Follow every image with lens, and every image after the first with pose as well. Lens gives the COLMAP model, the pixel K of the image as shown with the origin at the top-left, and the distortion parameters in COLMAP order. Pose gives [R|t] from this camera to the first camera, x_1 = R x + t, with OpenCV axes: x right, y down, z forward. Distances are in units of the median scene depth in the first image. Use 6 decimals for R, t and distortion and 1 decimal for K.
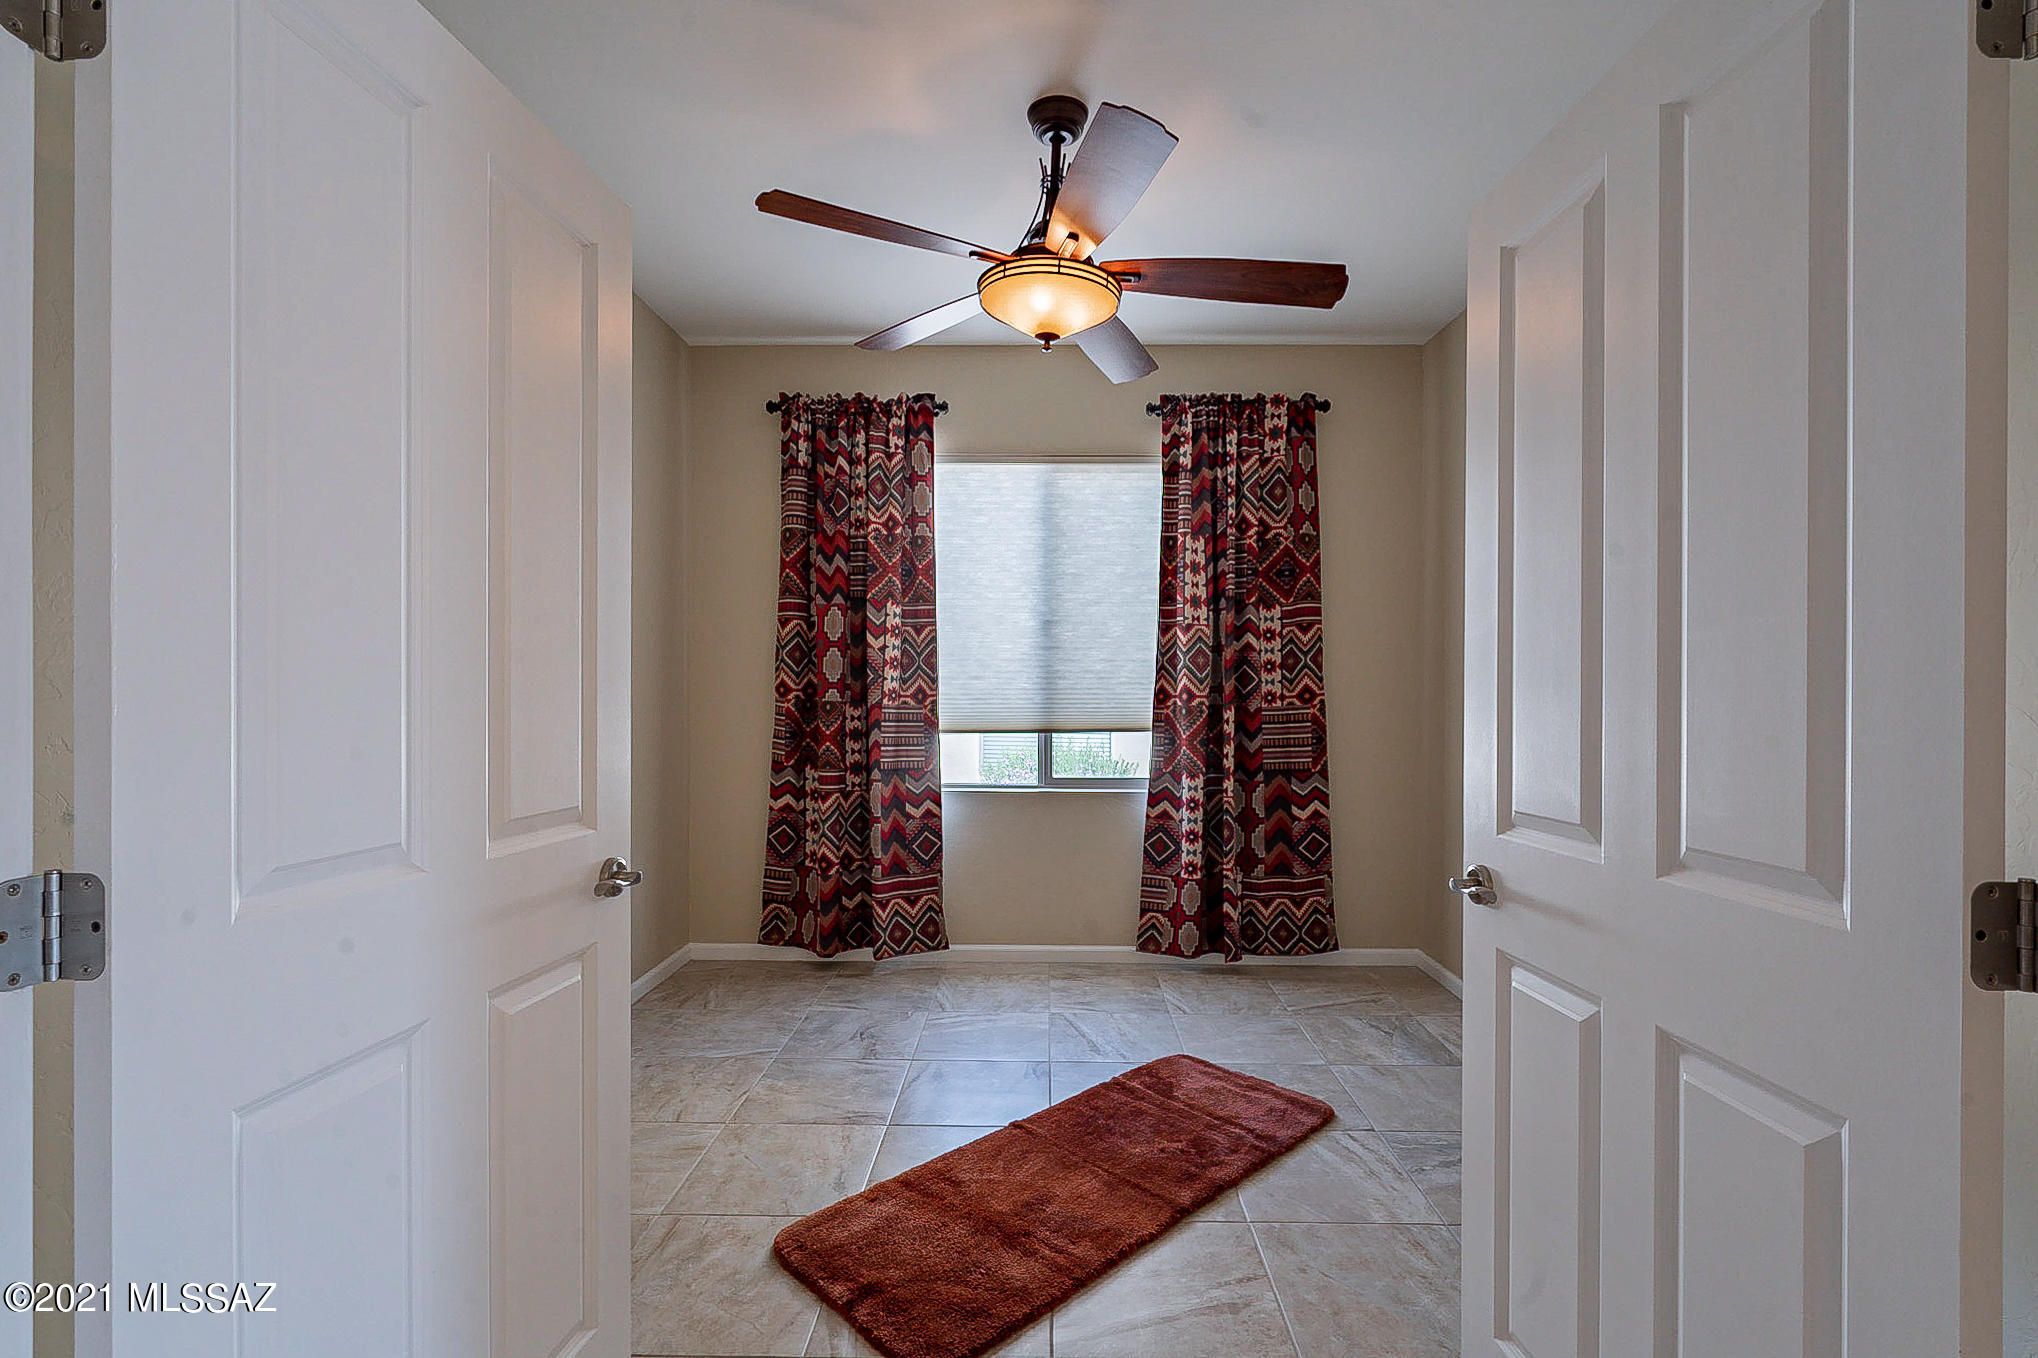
lens RADIAL K [[944.1, 0, 1025.2], [0, 944.1, 682.2], [0, 0, 1]] dist [0.000440, 0.000176]
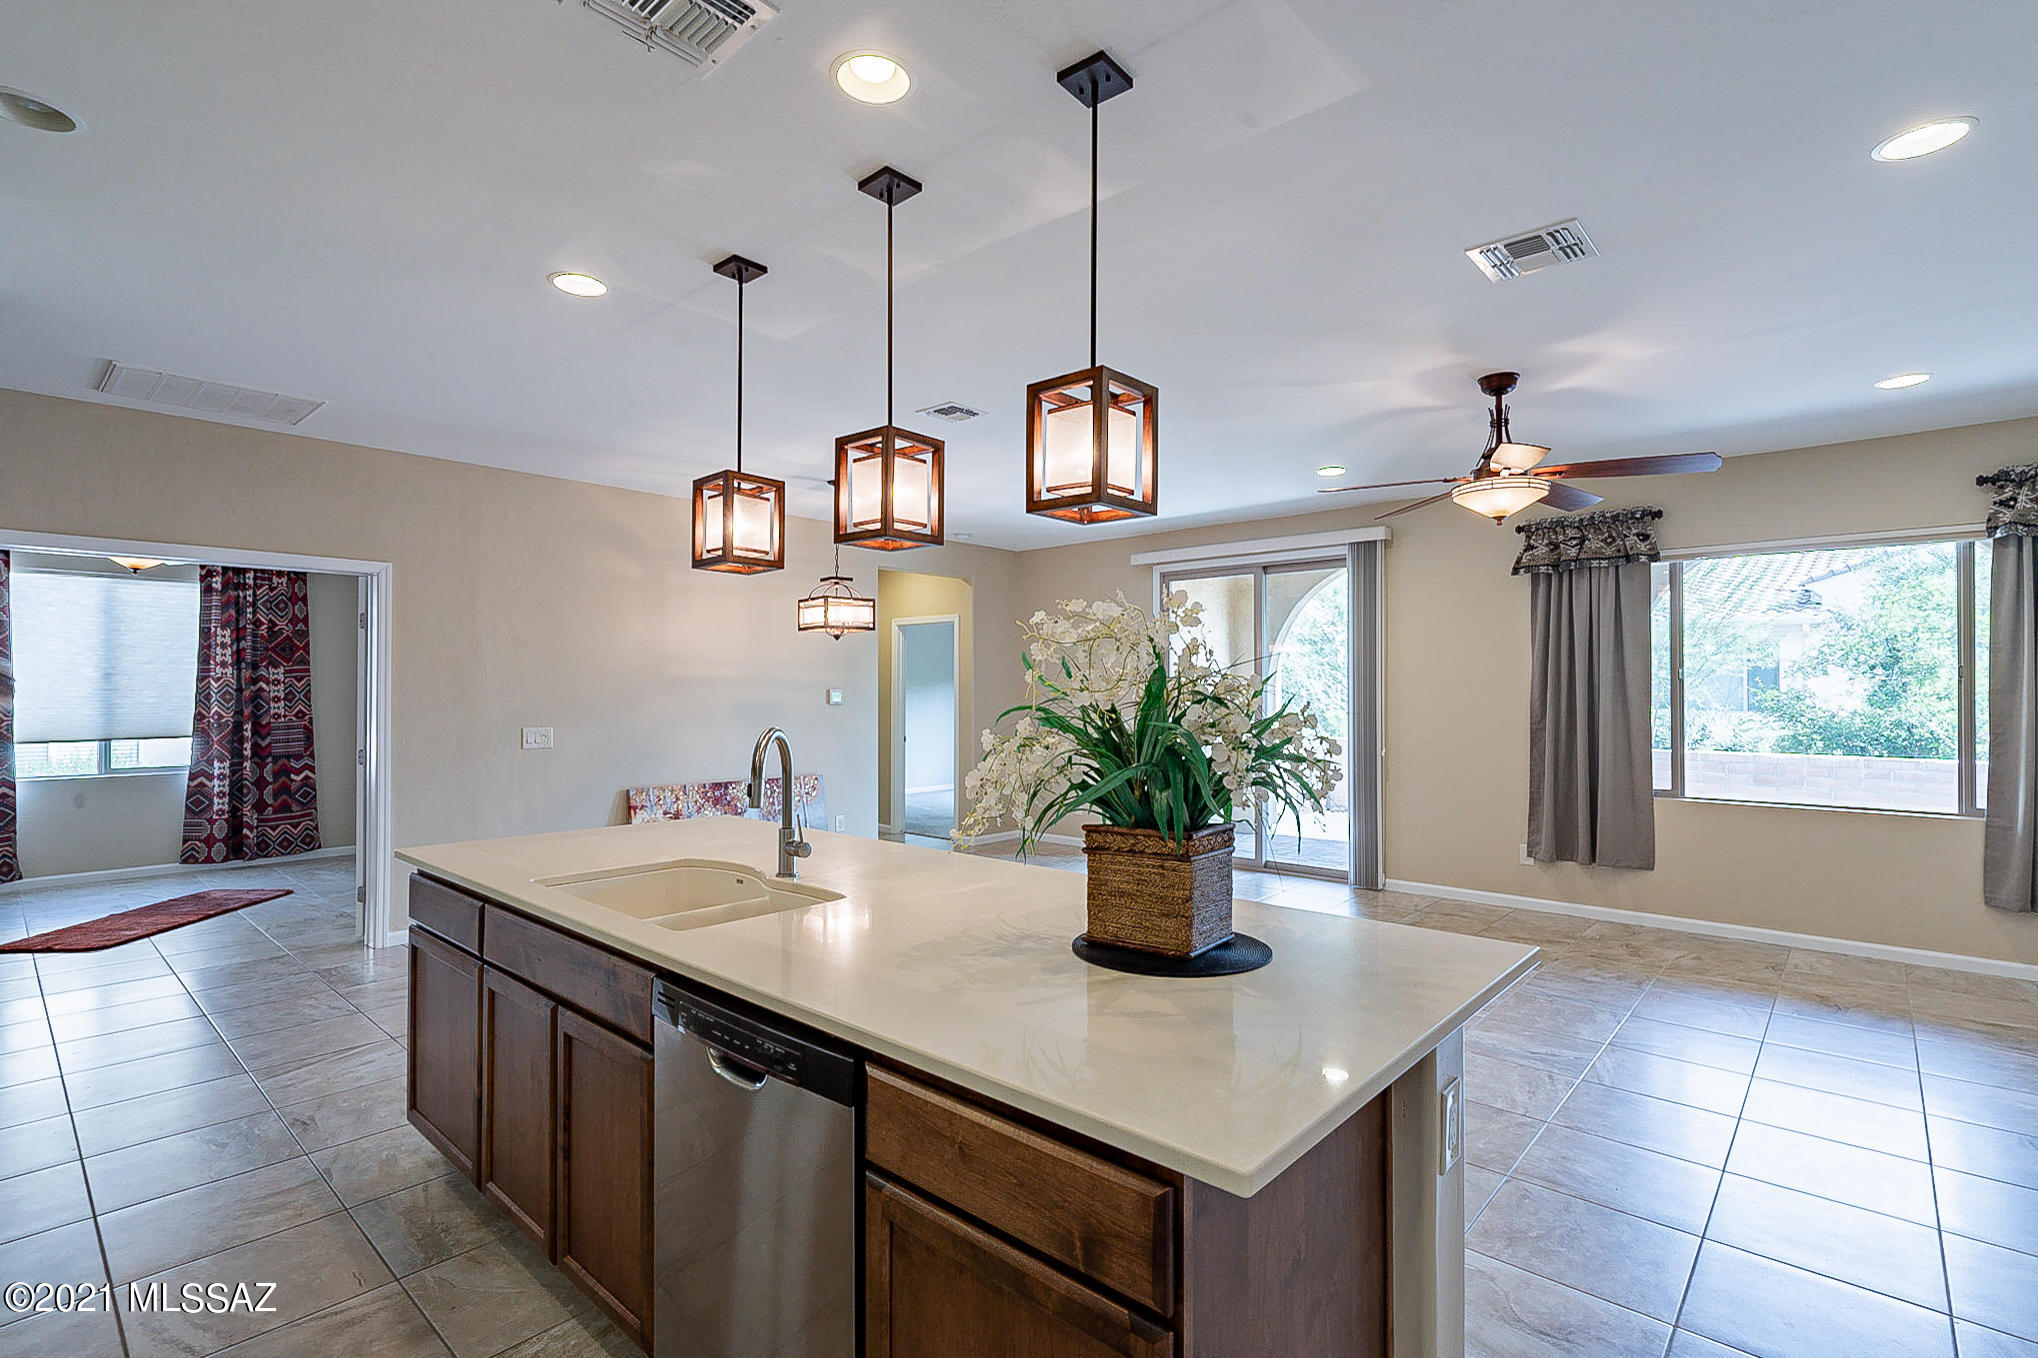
lens RADIAL K [[944.1, 0, 1025.2], [0, 944.1, 682.2], [0, 0, 1]] dist [0.000440, 0.000176]
pose [[0.648806, 0.001577, 0.760952, -0.198422], [0.000053, 0.999998, -0.002117, -0.047089], [-0.760954, 0.001414, 0.648804, -1.328538]]
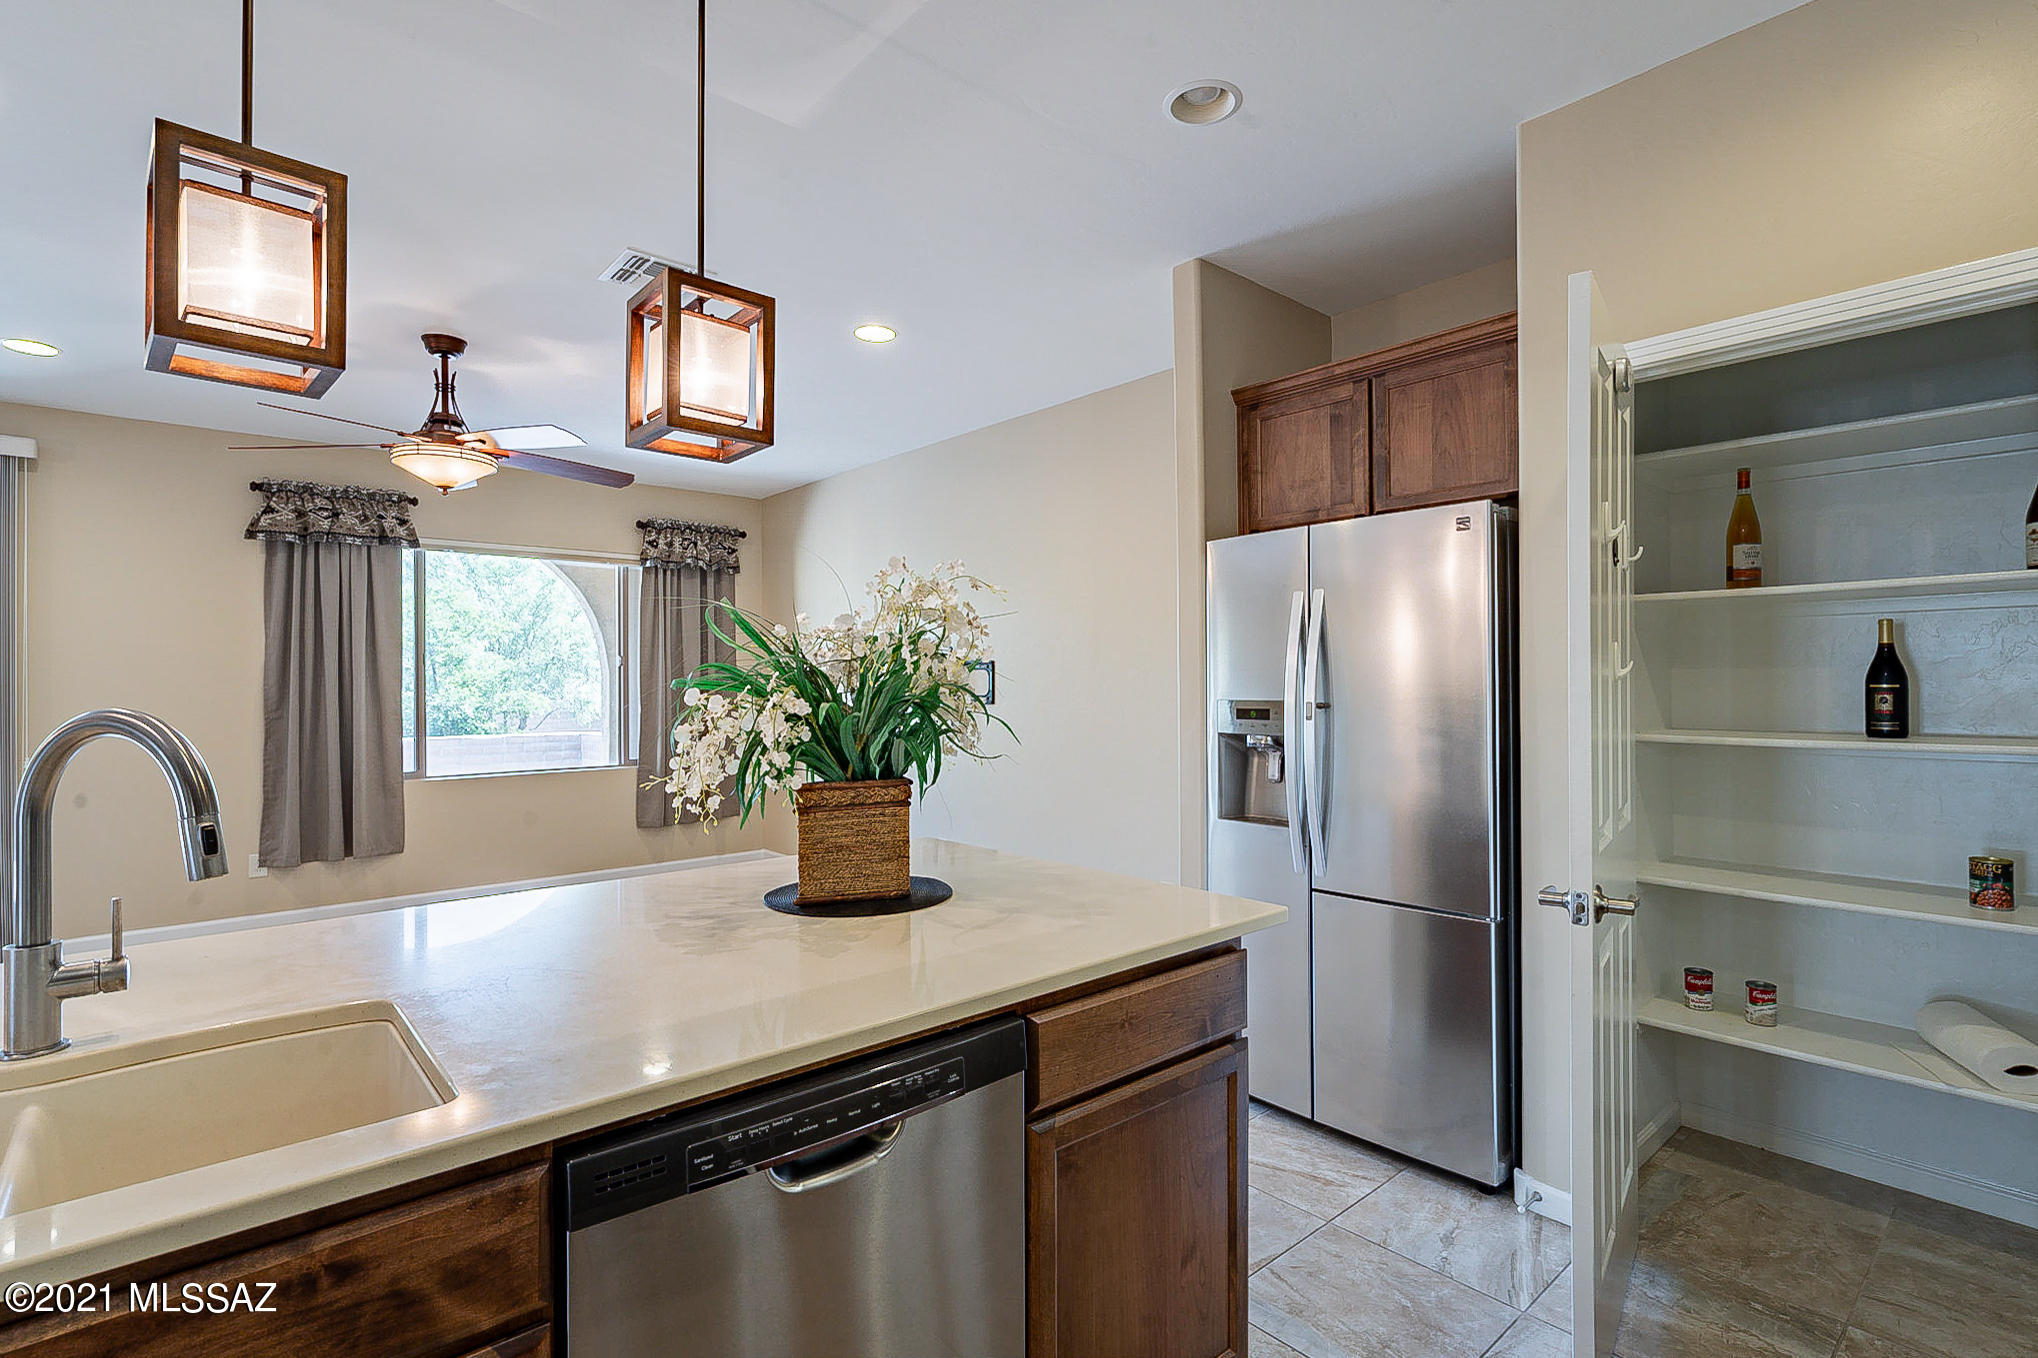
lens RADIAL K [[967.2, 0, 1027.1], [0, 967.2, 677.6], [0, 0, 1]] dist [-0.000494, 0.000516]
pose [[-0.679028, 0.002592, 0.734108, -0.225118], [-0.000055, 0.999994, -0.003581, -0.028465], [-0.734112, -0.002472, -0.679024, -0.839031]]
